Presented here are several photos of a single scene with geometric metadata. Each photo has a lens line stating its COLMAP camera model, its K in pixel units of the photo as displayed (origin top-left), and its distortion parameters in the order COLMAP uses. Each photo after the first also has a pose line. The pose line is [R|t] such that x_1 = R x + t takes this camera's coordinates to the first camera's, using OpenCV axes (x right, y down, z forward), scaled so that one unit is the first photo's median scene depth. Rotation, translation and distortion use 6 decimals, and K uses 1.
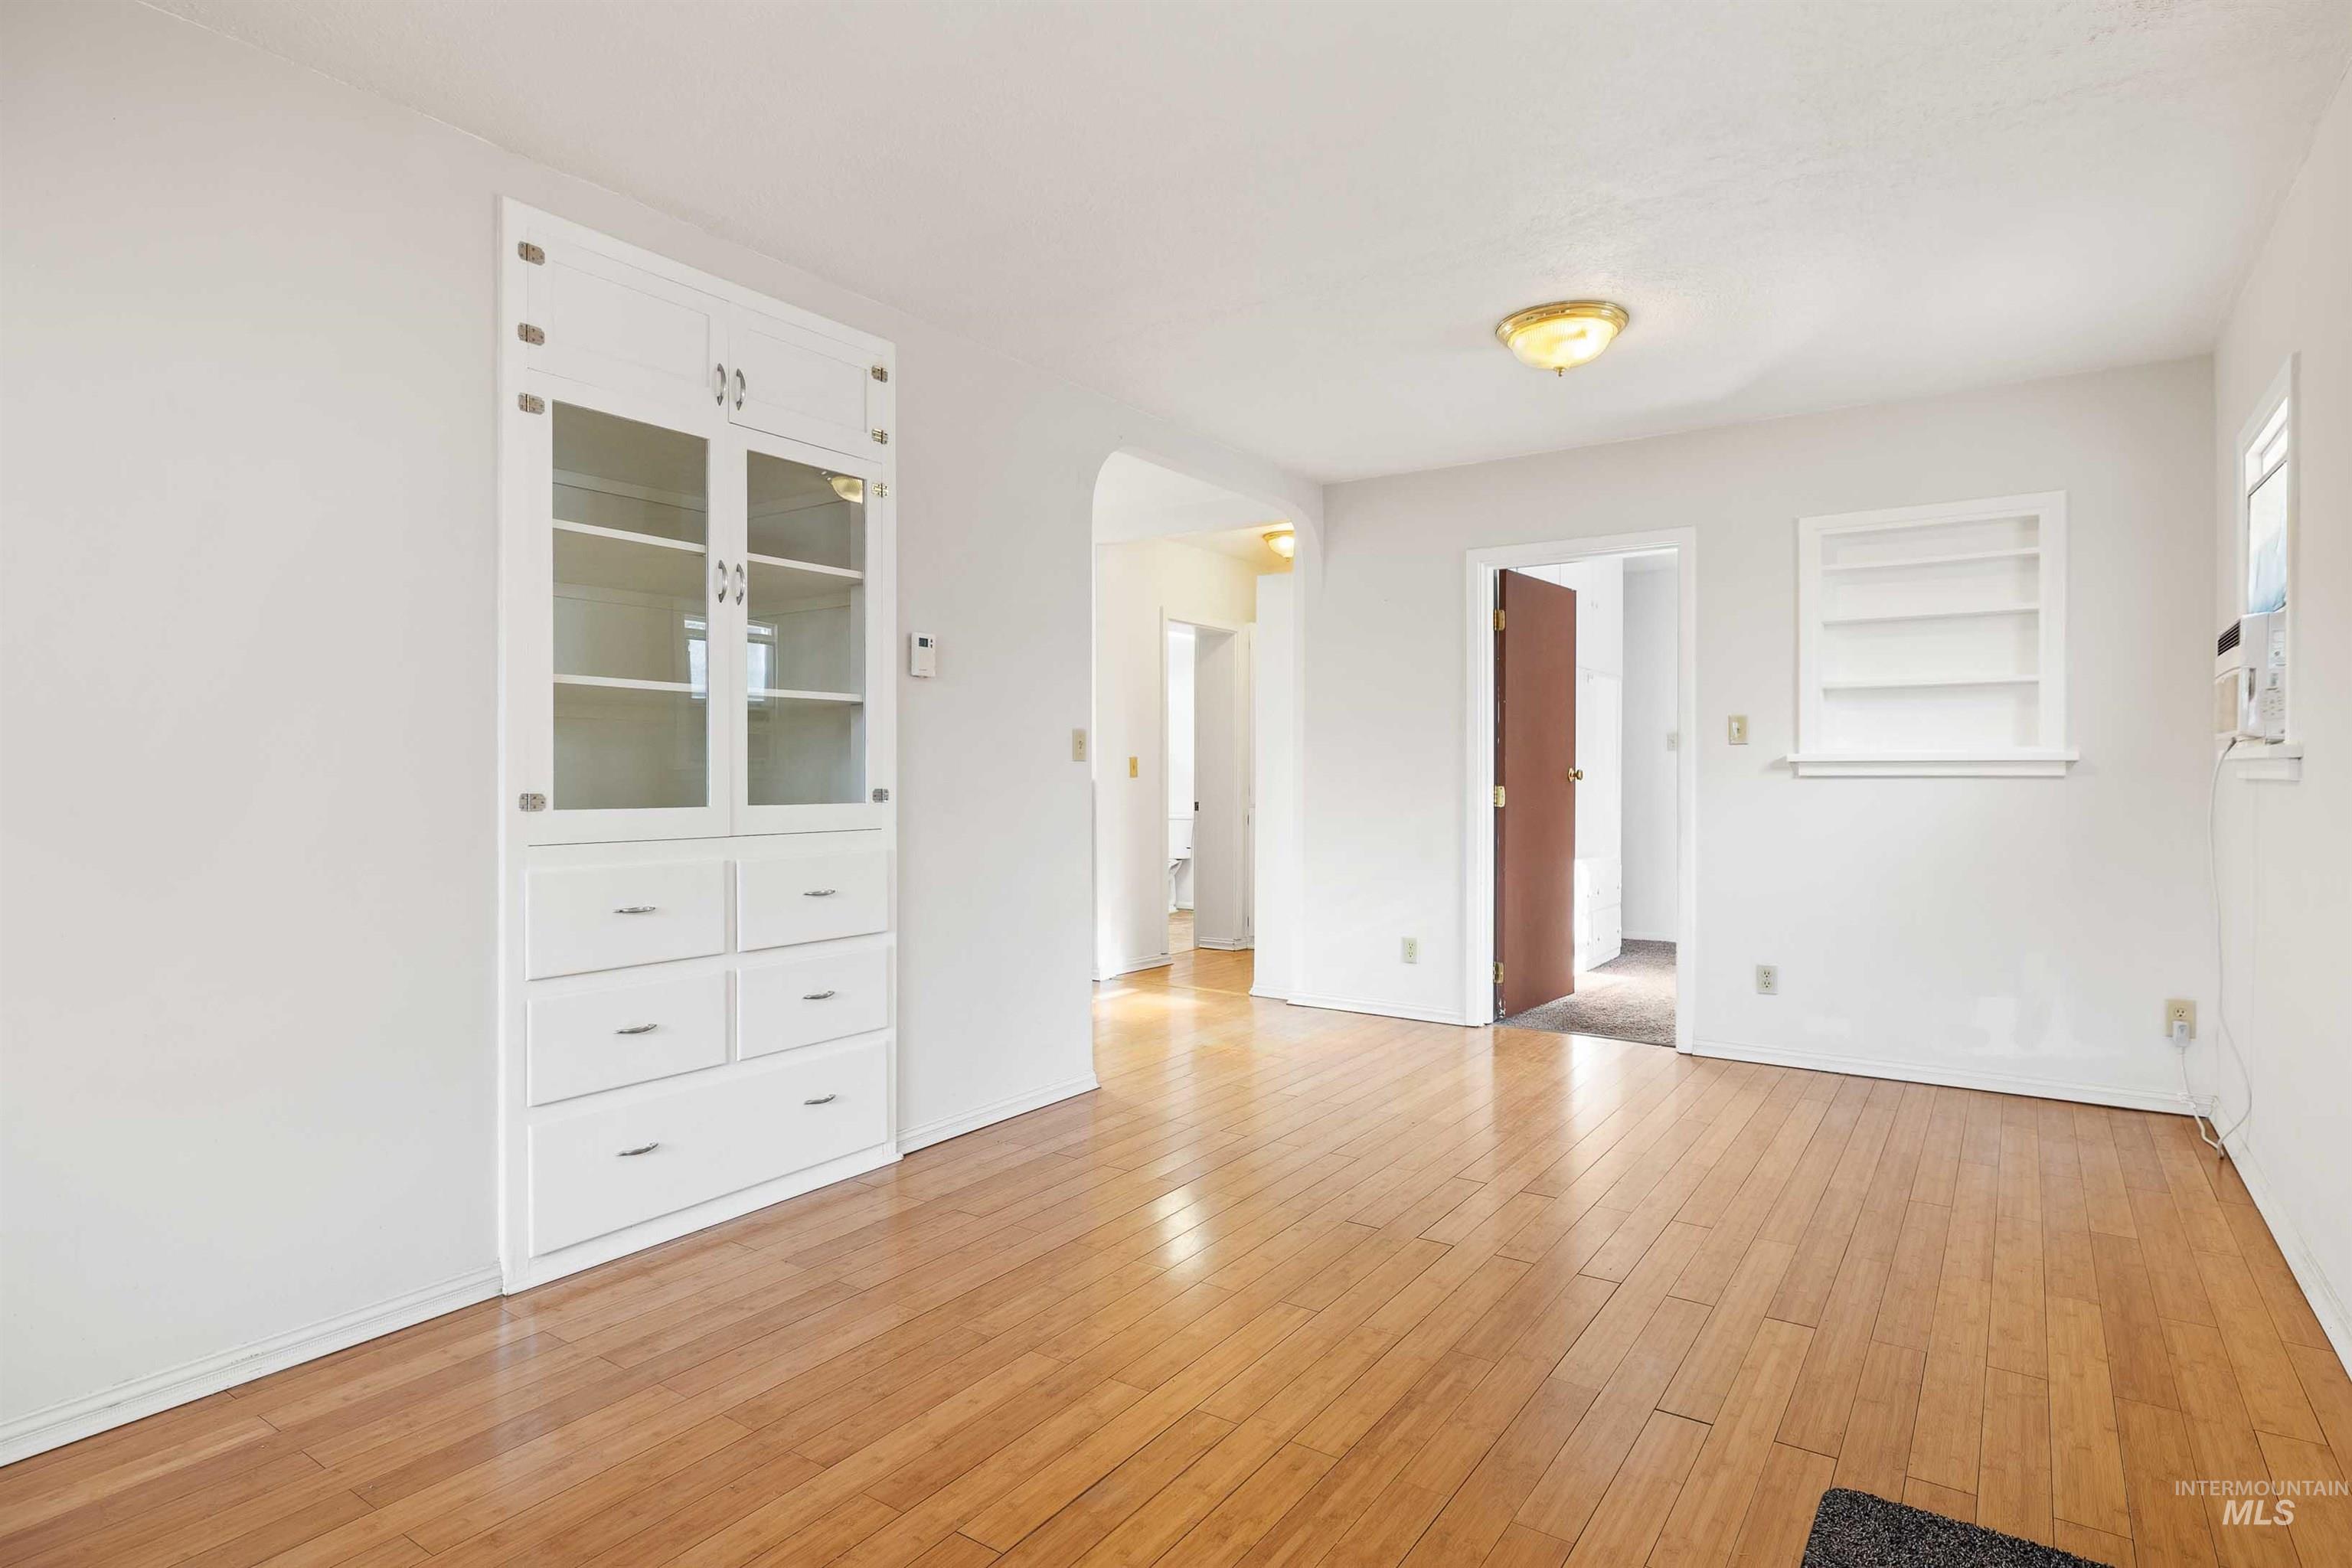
lens RADIAL K [[1229.7, 0, 1172.4], [0, 1229.7, 770.2], [0, 0, 1]] dist [0.000960, 0.000015]
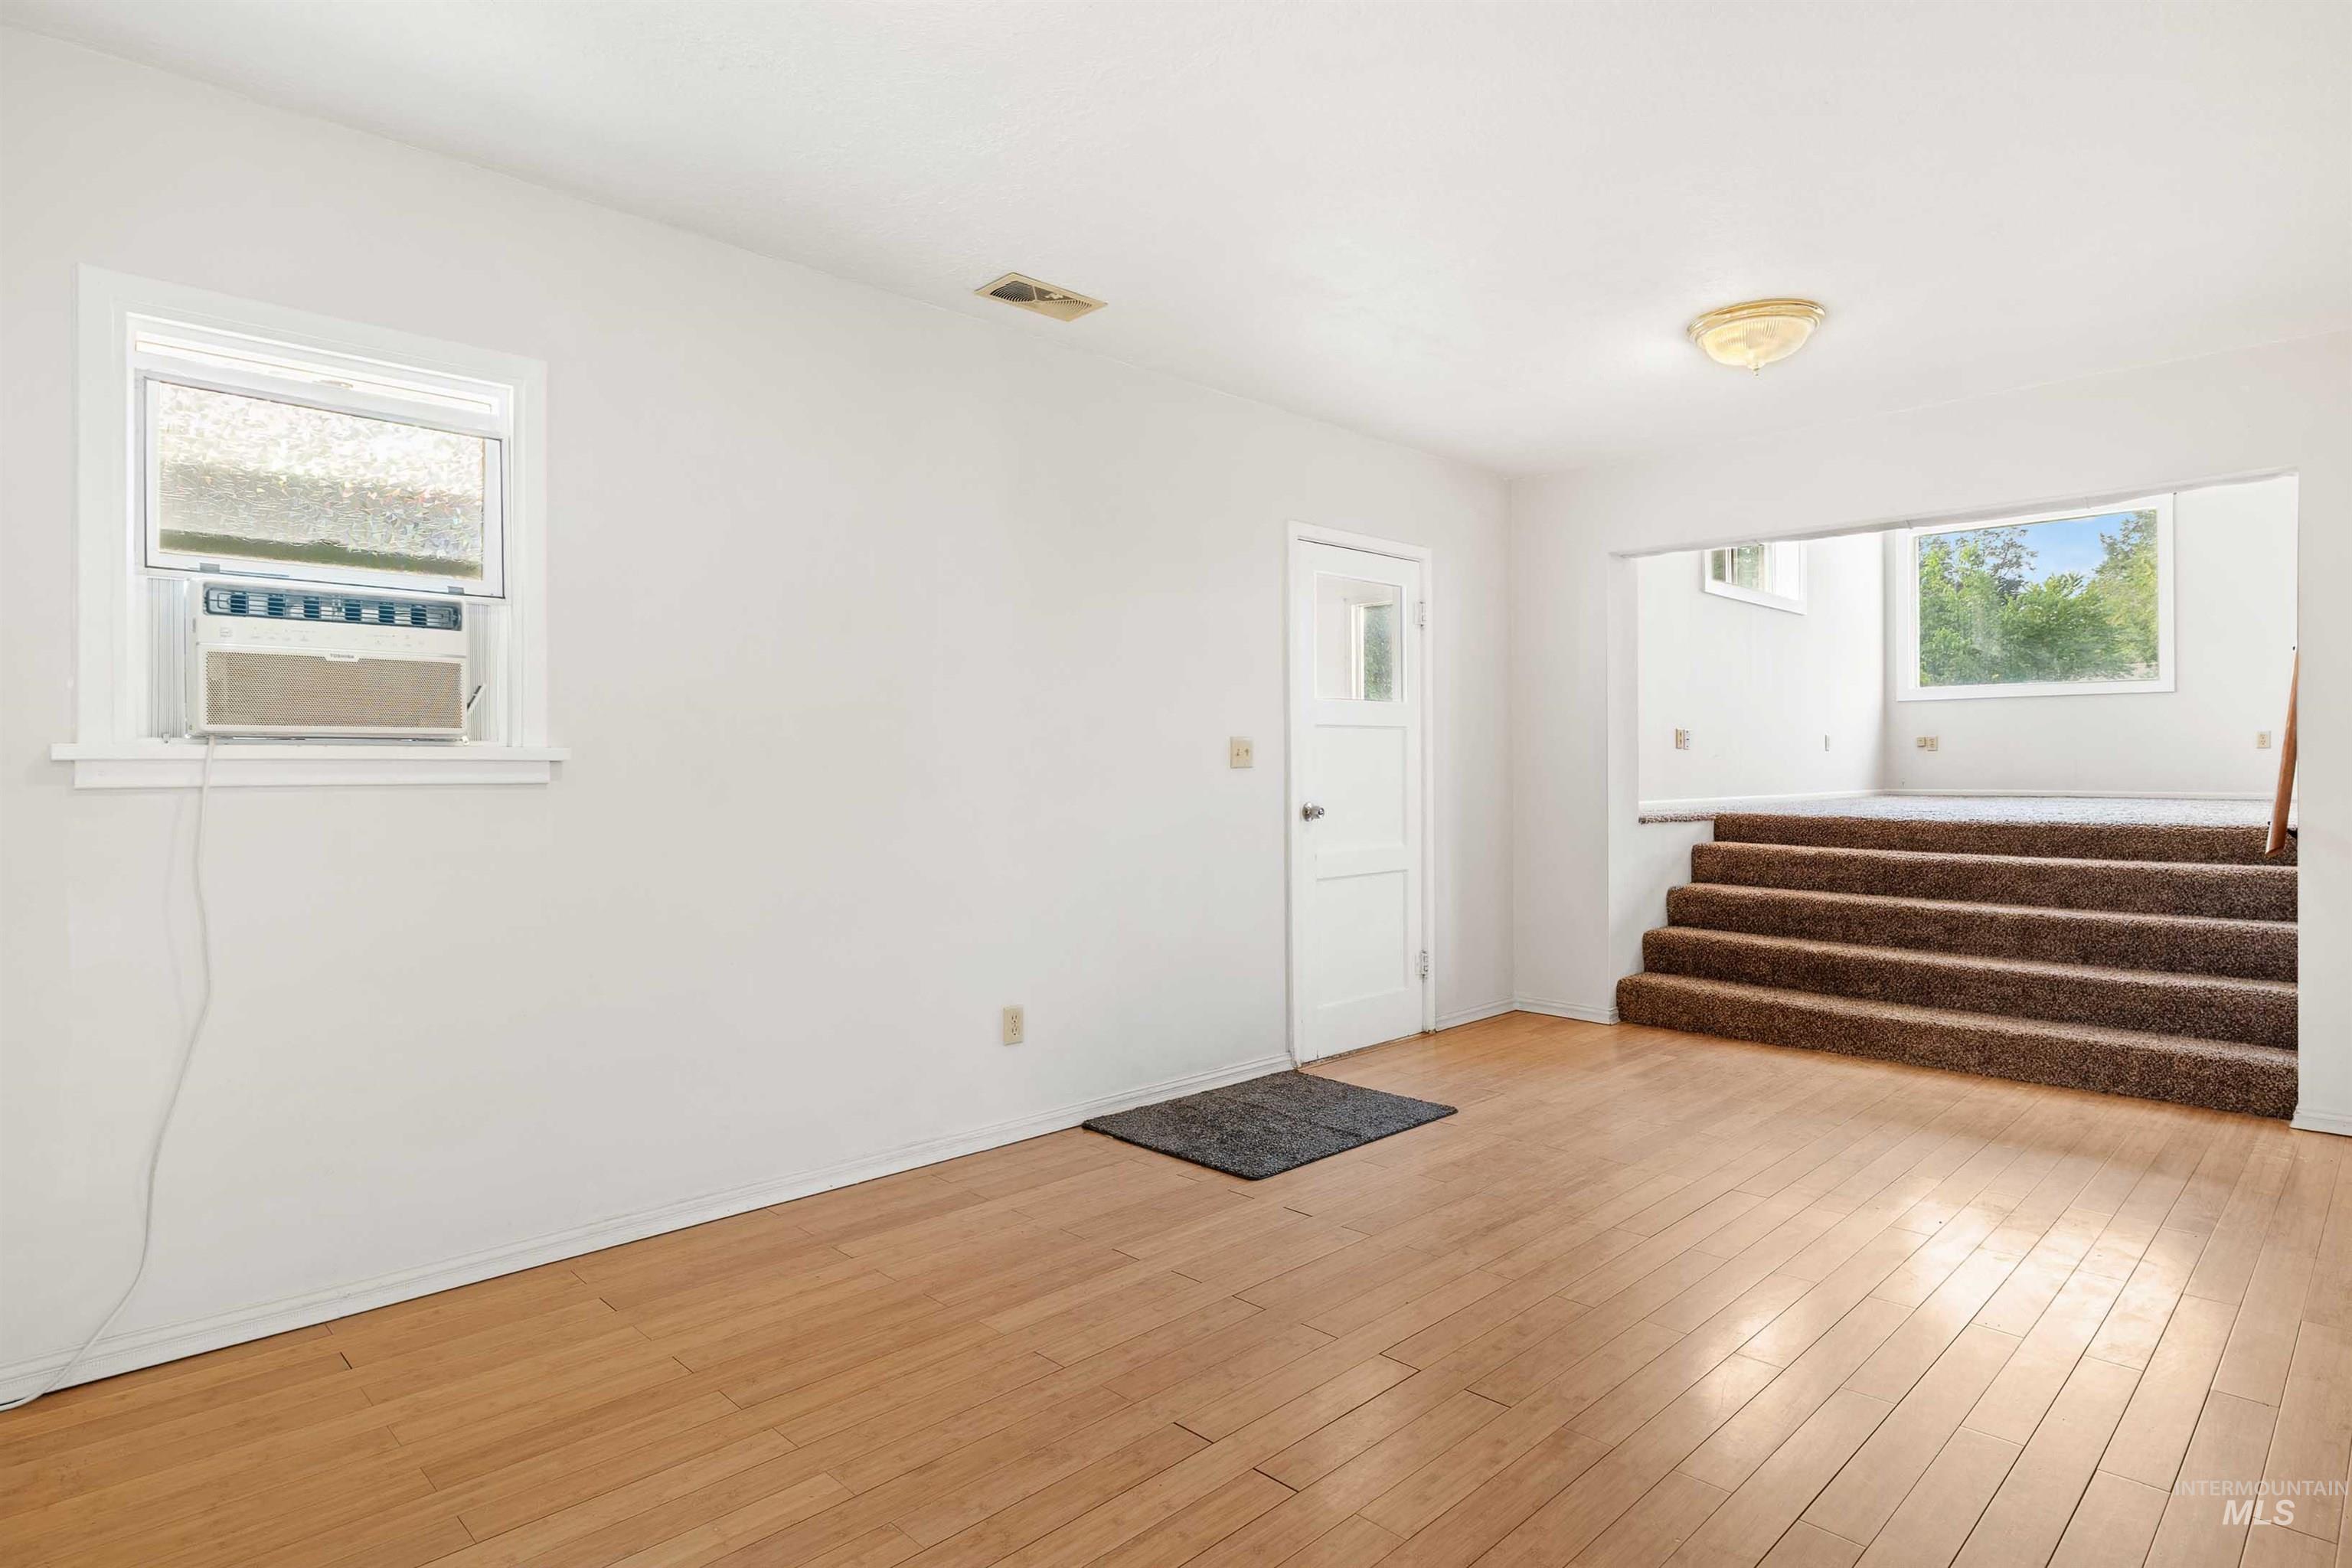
lens RADIAL K [[1229.7, 0, 1172.4], [0, 1229.7, 770.2], [0, 0, 1]] dist [0.000960, 0.000015]
pose [[-0.981081, 0.000520, 0.193598, 0.212333], [0.000175, 0.999998, -0.001802, -0.001126], [-0.193599, -0.001734, -0.981079, 1.896509]]
